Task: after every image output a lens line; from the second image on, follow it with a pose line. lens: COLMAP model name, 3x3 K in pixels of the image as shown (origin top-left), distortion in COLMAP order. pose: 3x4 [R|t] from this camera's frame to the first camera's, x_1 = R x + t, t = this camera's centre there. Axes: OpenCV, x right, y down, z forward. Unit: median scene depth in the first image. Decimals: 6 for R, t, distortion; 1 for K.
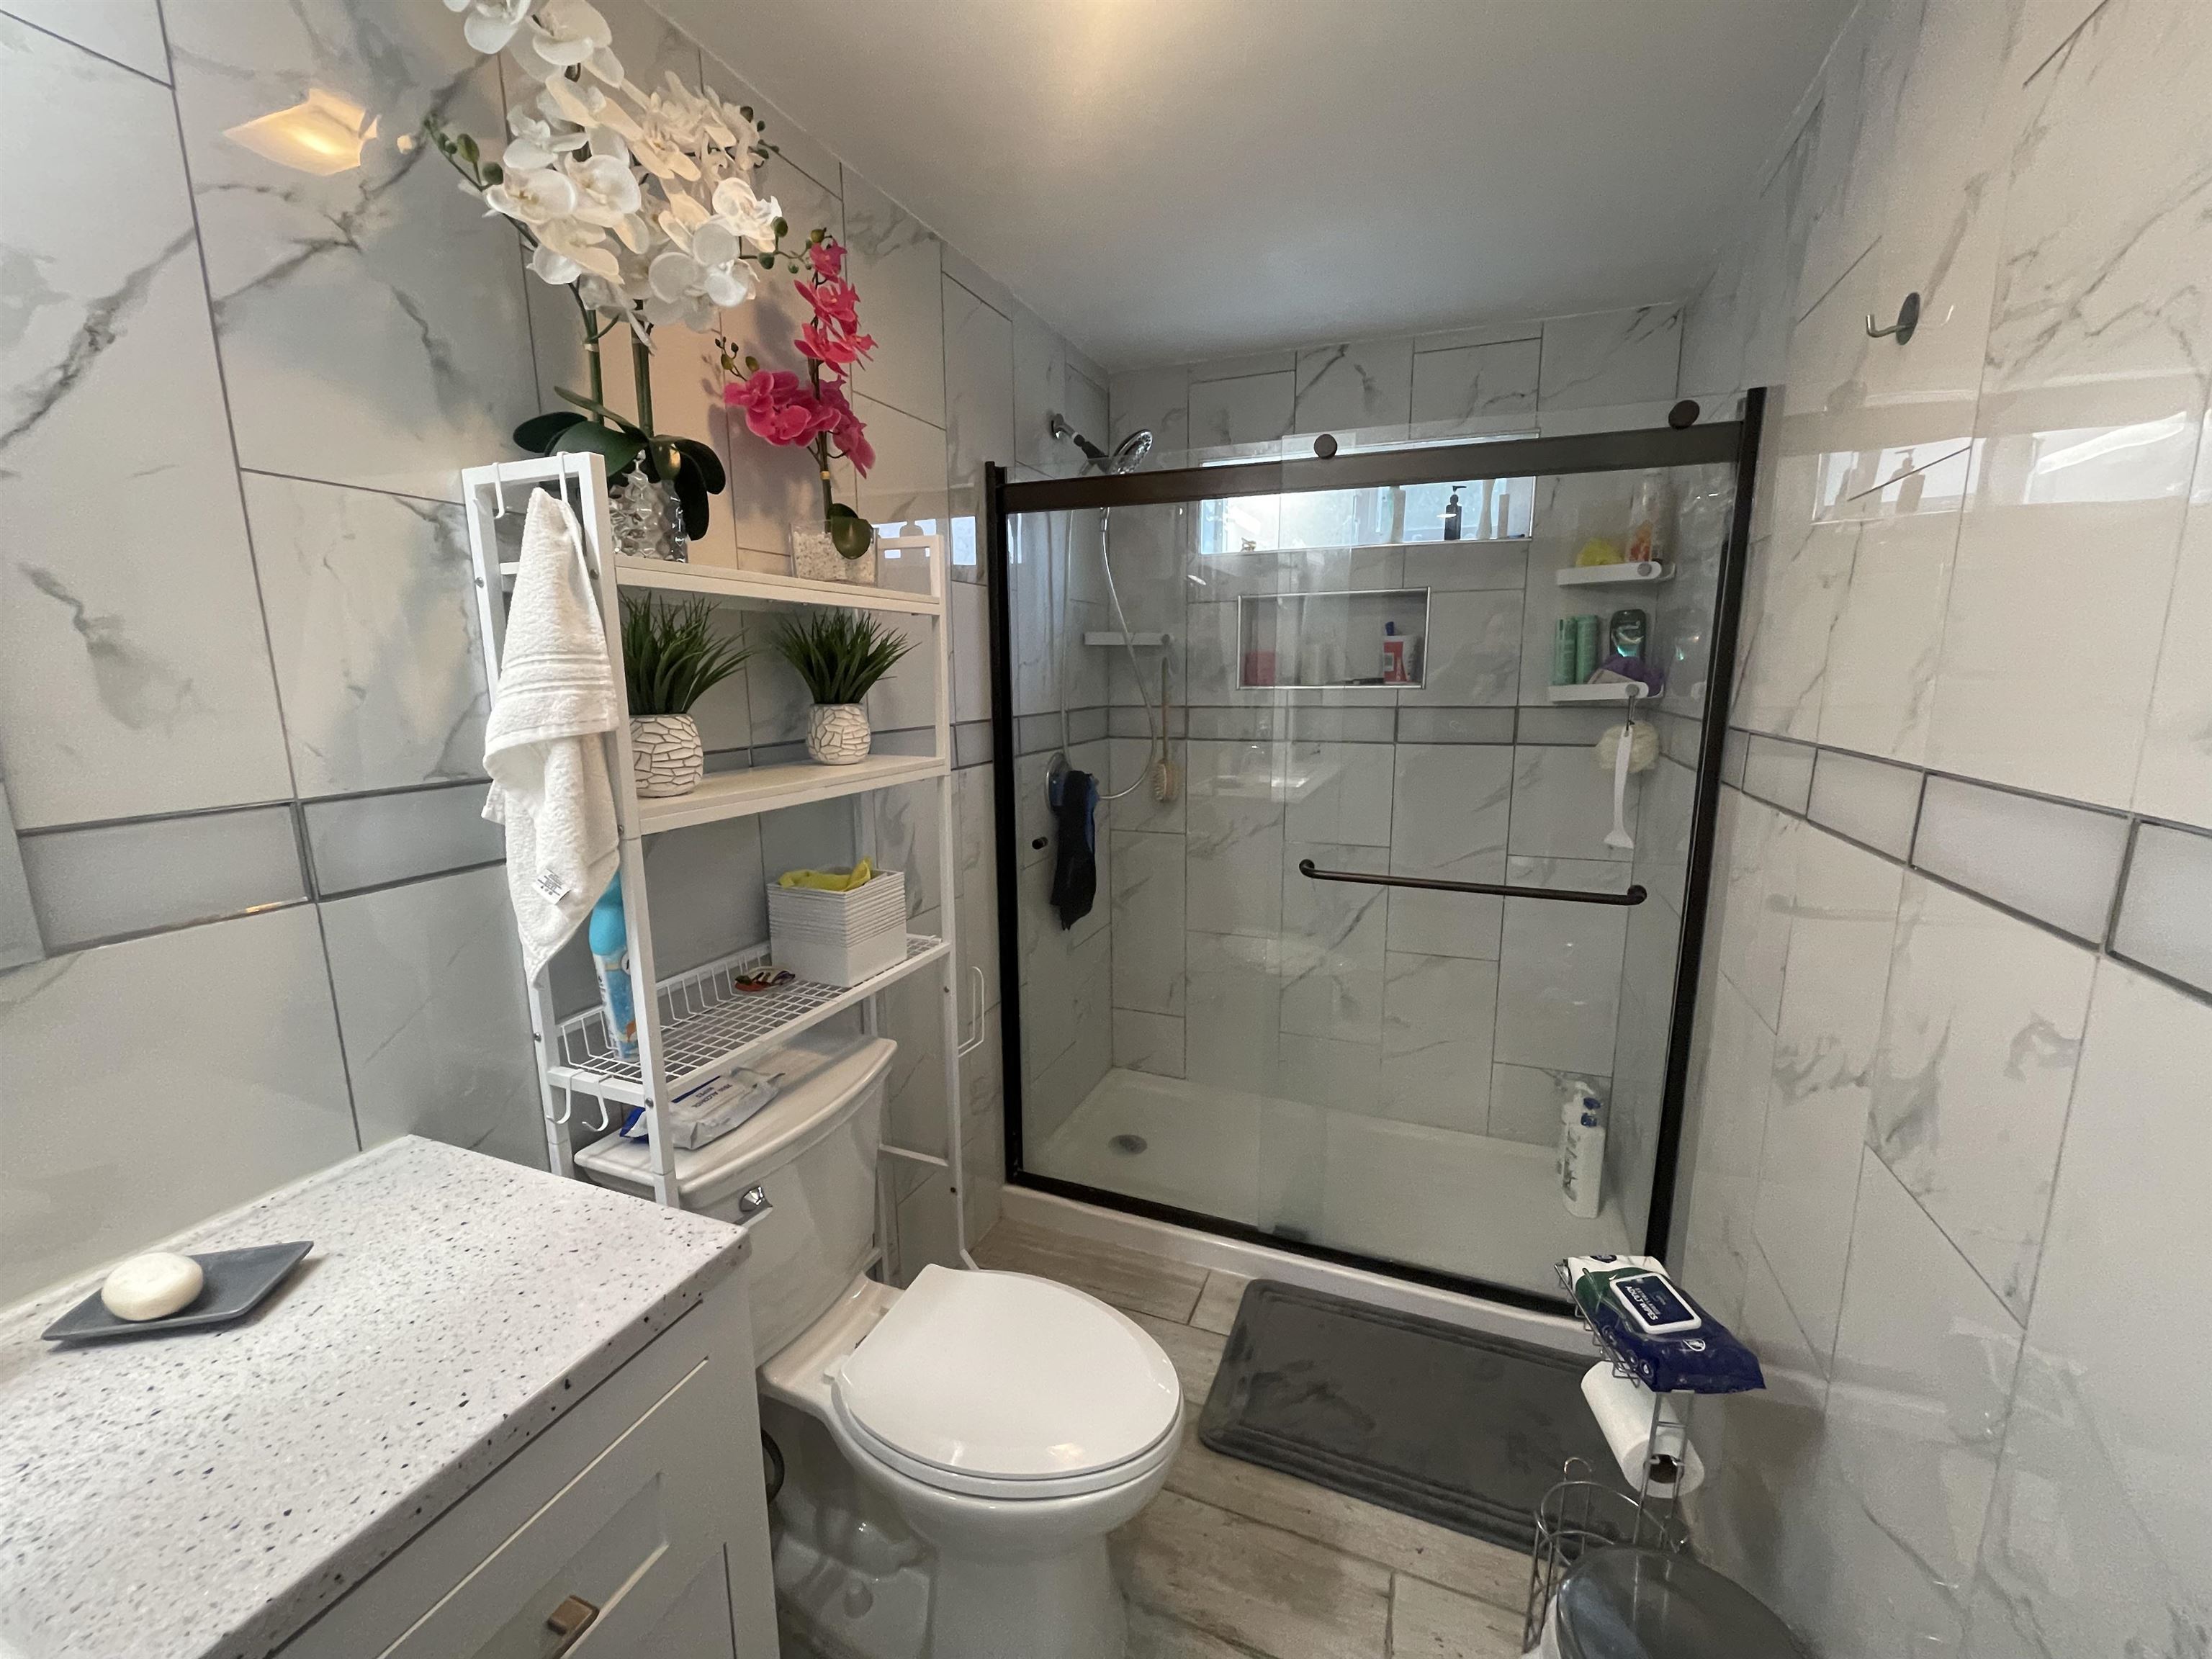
lens RADIAL K [[892.3, 0, 1105.7], [0, 892.3, 835.0], [0, 0, 1]] dist [-0.004604, 0.001010]
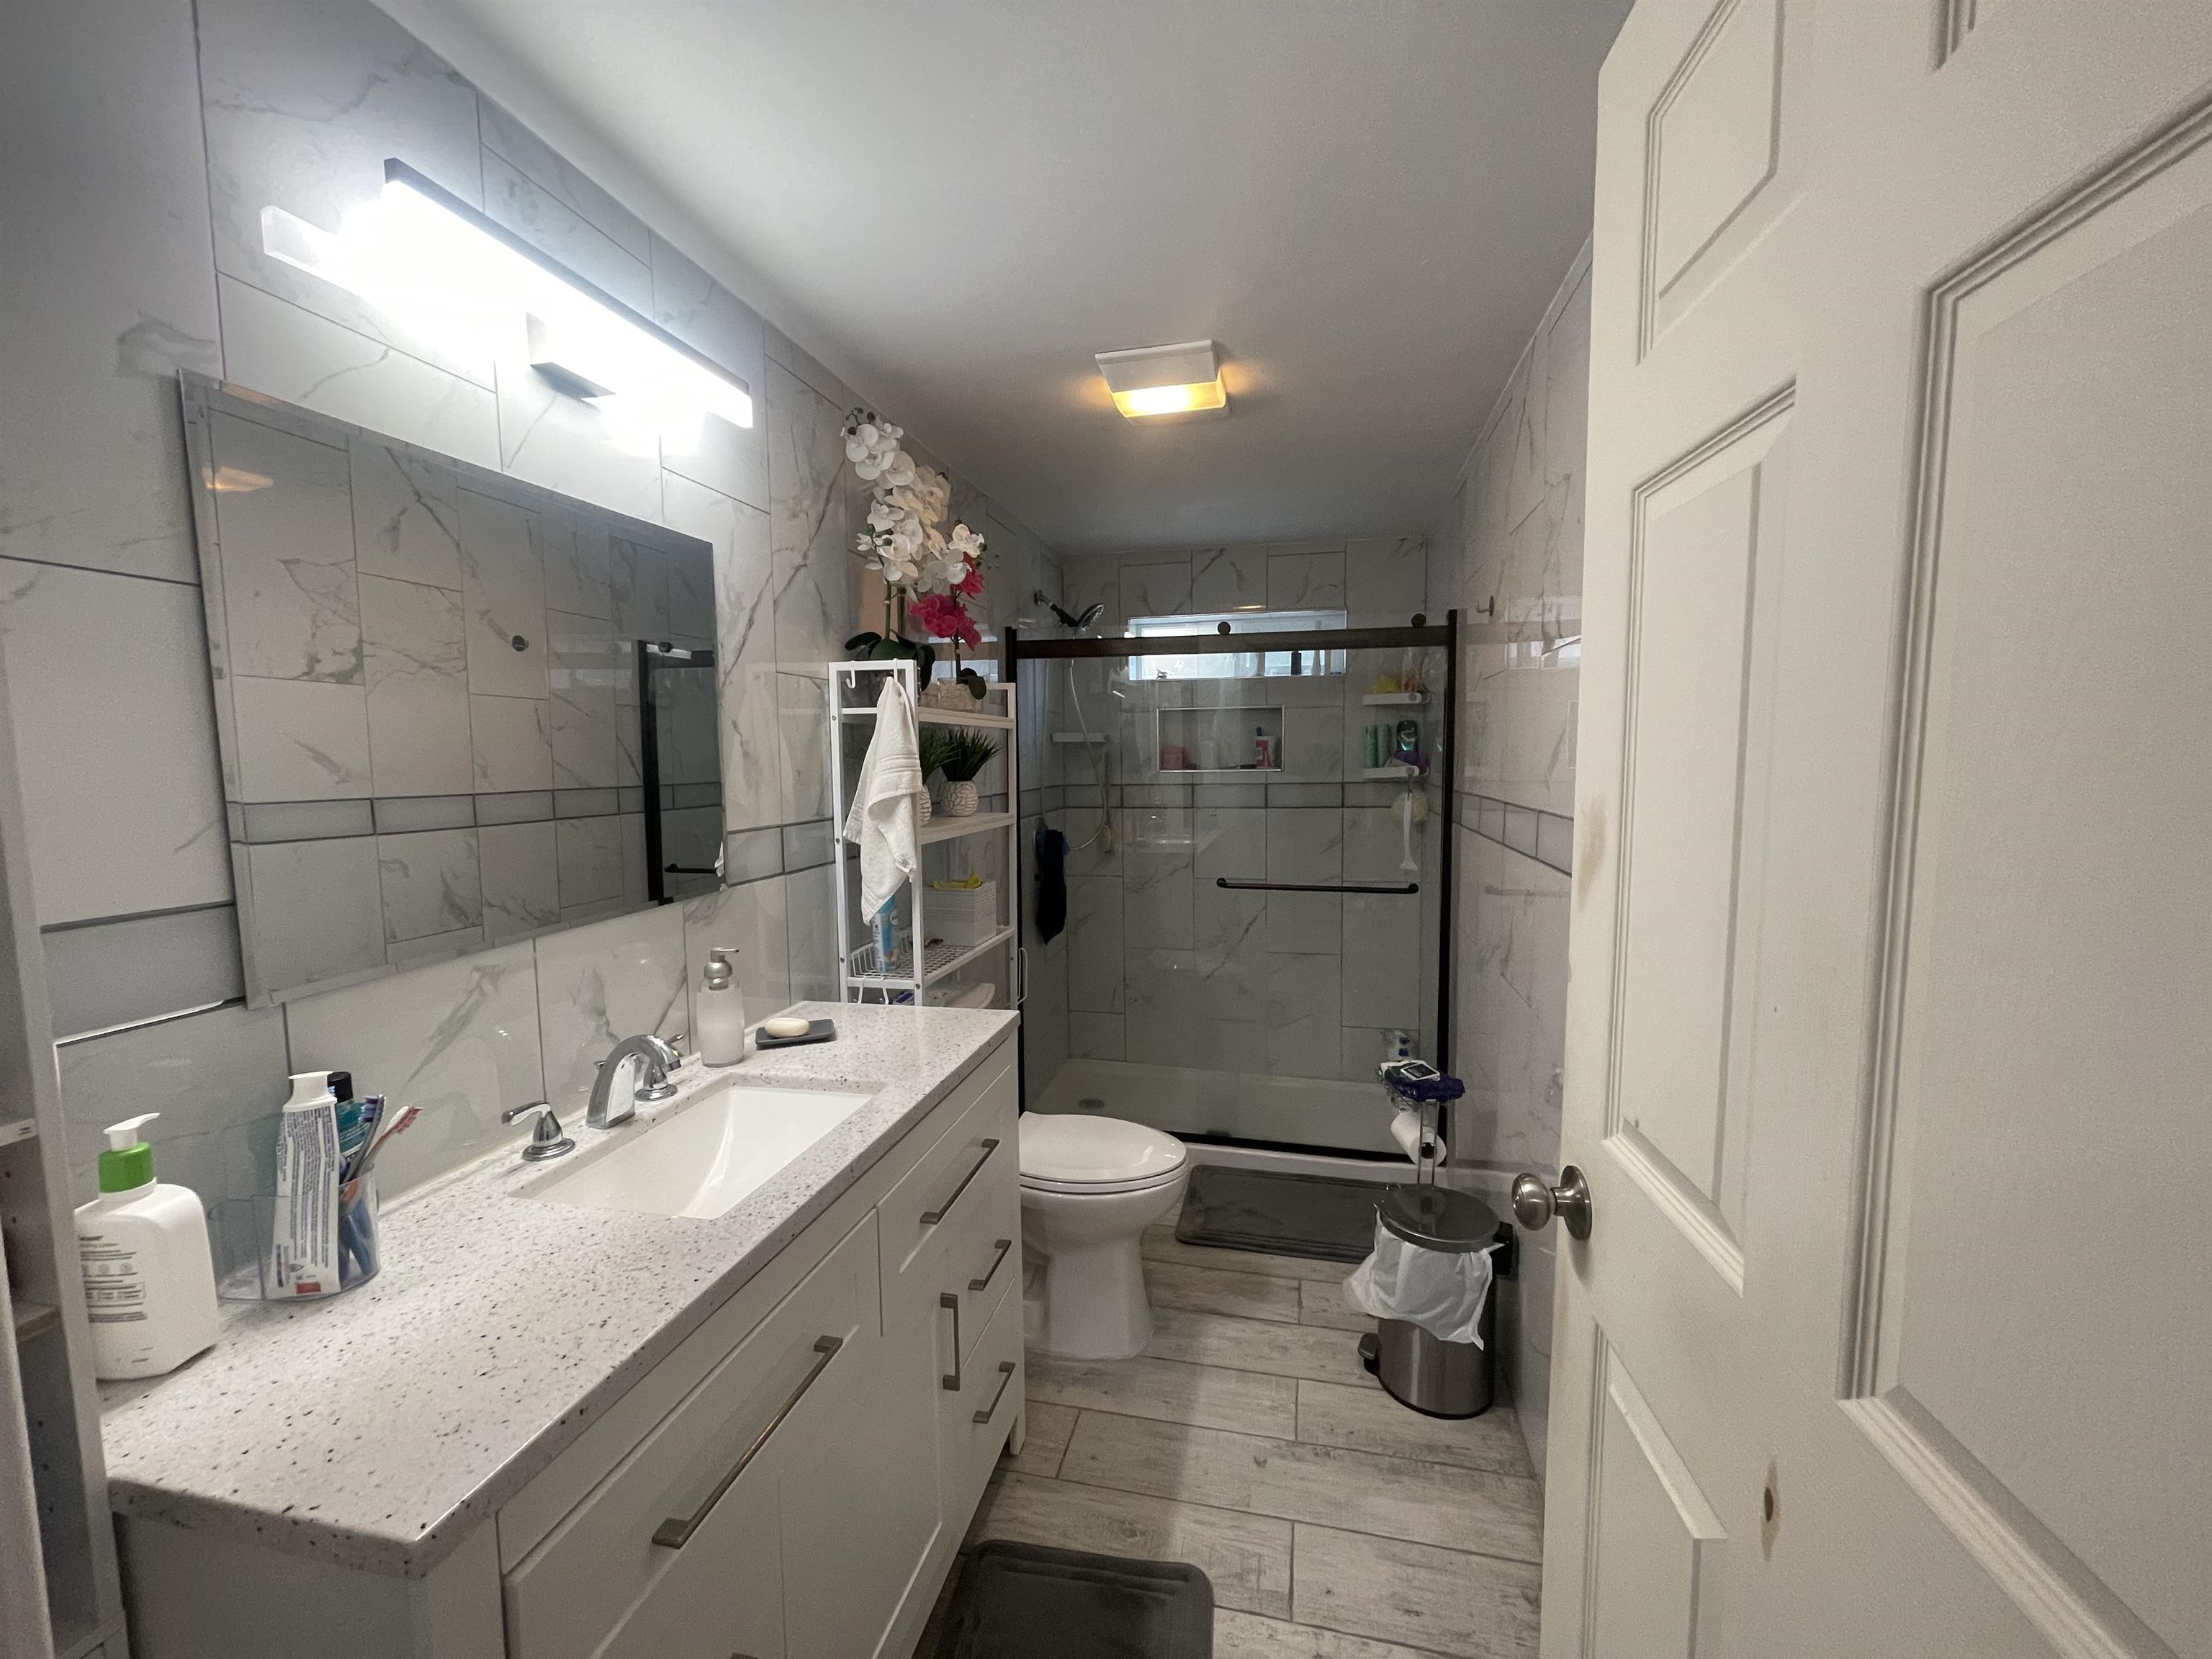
lens RADIAL K [[892.3, 0, 1103.5], [0, 892.3, 831.7], [0, 0, 1]] dist [-0.004604, 0.001010]
pose [[0.987655, -0.015450, 0.155879, -0.260476], [0.030873, 0.994804, -0.097015, 0.106842], [-0.153570, 0.100629, 0.983001, -0.610757]]
